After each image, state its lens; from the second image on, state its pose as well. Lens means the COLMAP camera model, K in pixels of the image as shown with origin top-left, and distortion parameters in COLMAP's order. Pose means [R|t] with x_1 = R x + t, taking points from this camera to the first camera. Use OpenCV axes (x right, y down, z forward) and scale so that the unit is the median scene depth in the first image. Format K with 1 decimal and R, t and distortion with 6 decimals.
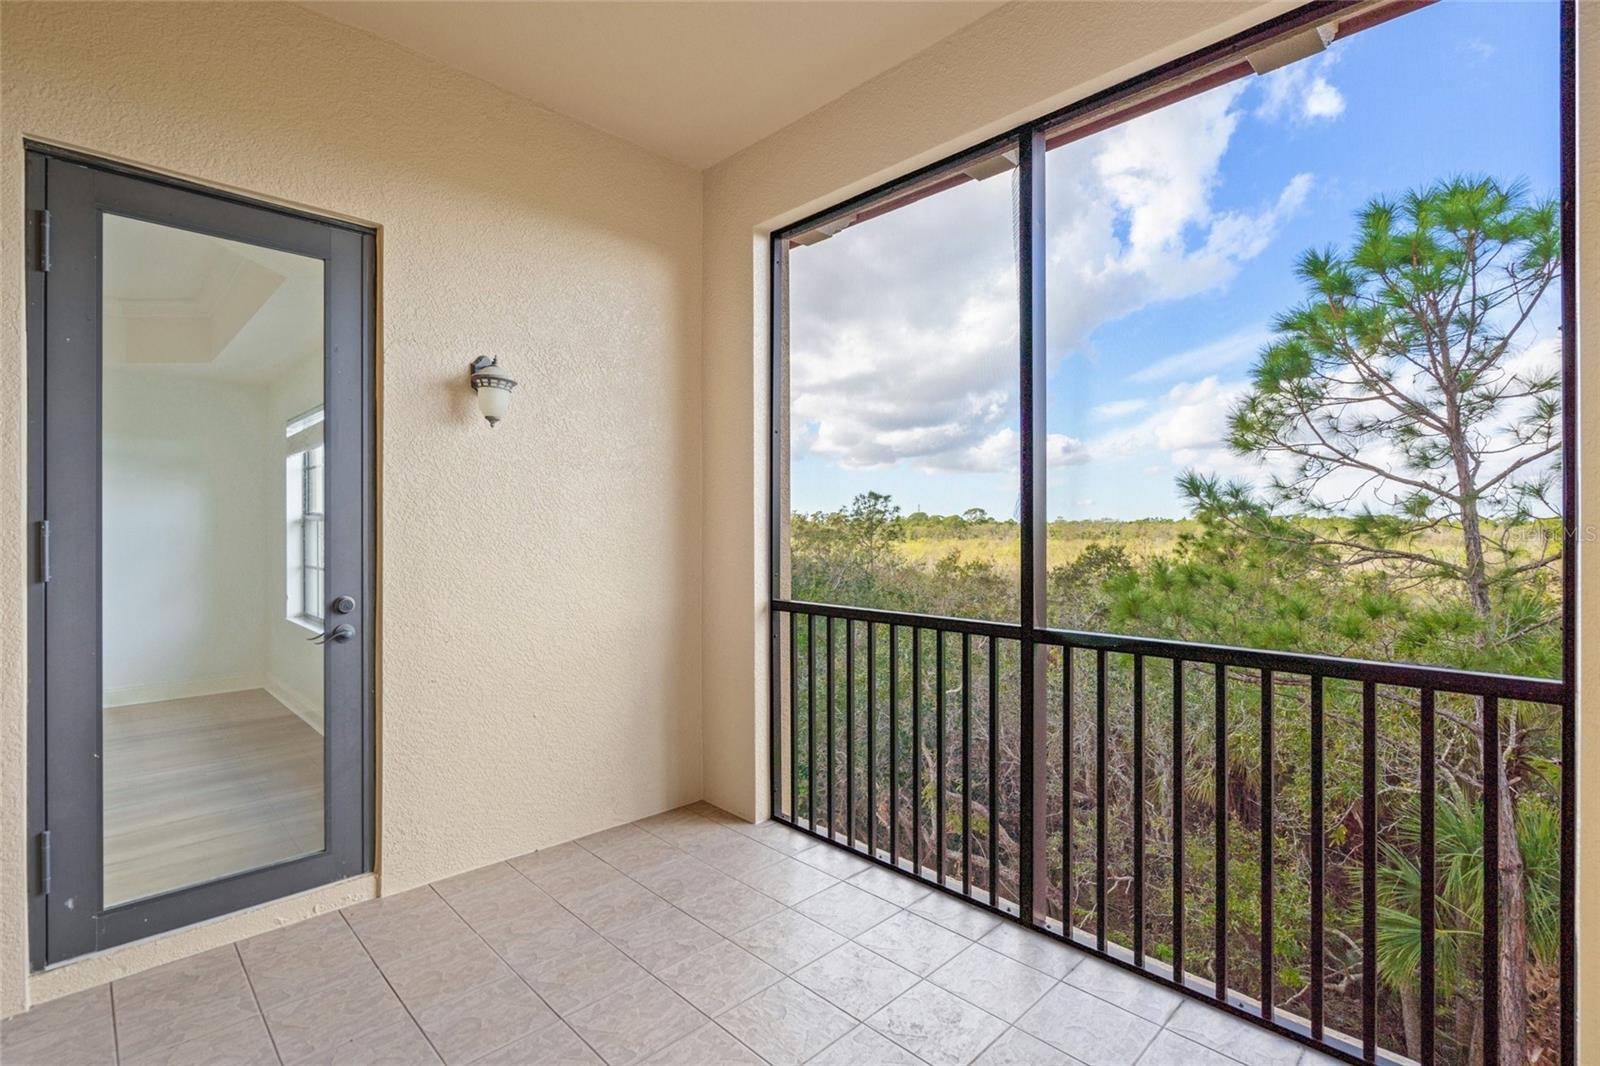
lens RADIAL K [[730.3, 0, 800.0], [0, 730.3, 533.0], [0, 0, 1]] dist [-0.002871, 0.000602]
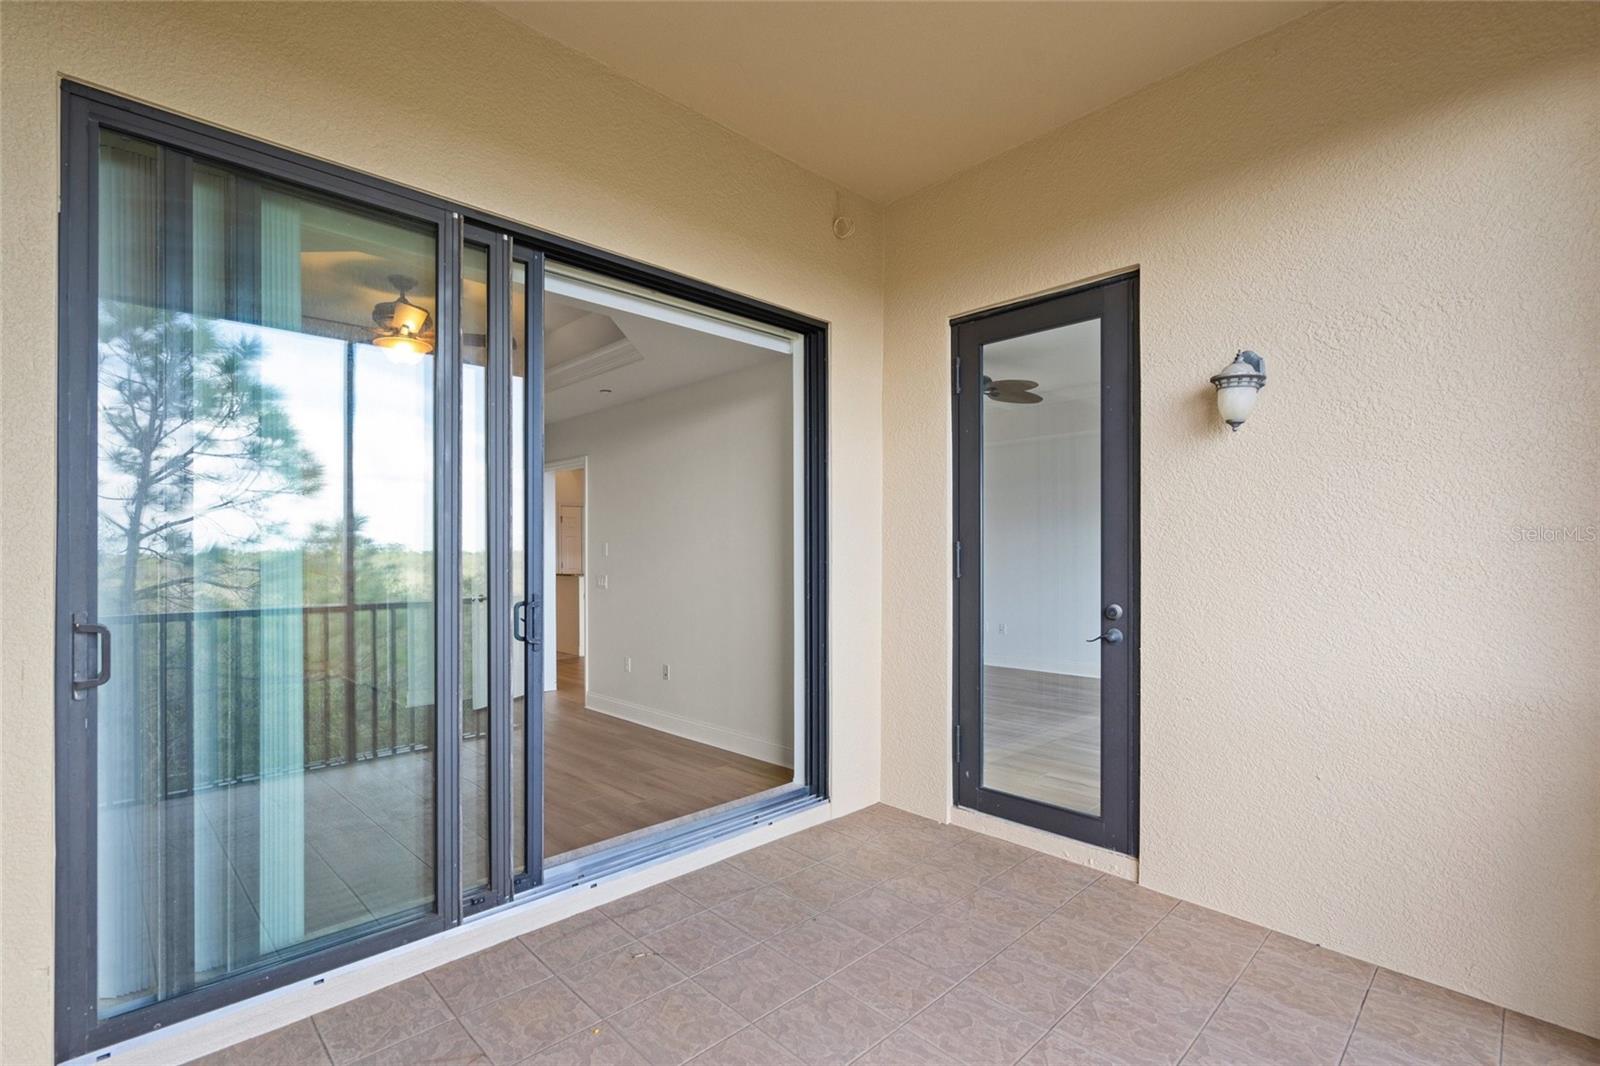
lens RADIAL K [[735.9, 0, 797.5], [0, 735.9, 556.3], [0, 0, 1]] dist [0.000694, 0.000659]
pose [[-0.010976, 0.012251, -0.999865, 0.619425], [-0.001960, 0.999923, 0.012273, -0.002191], [0.999938, 0.002094, -0.010952, 0.595196]]
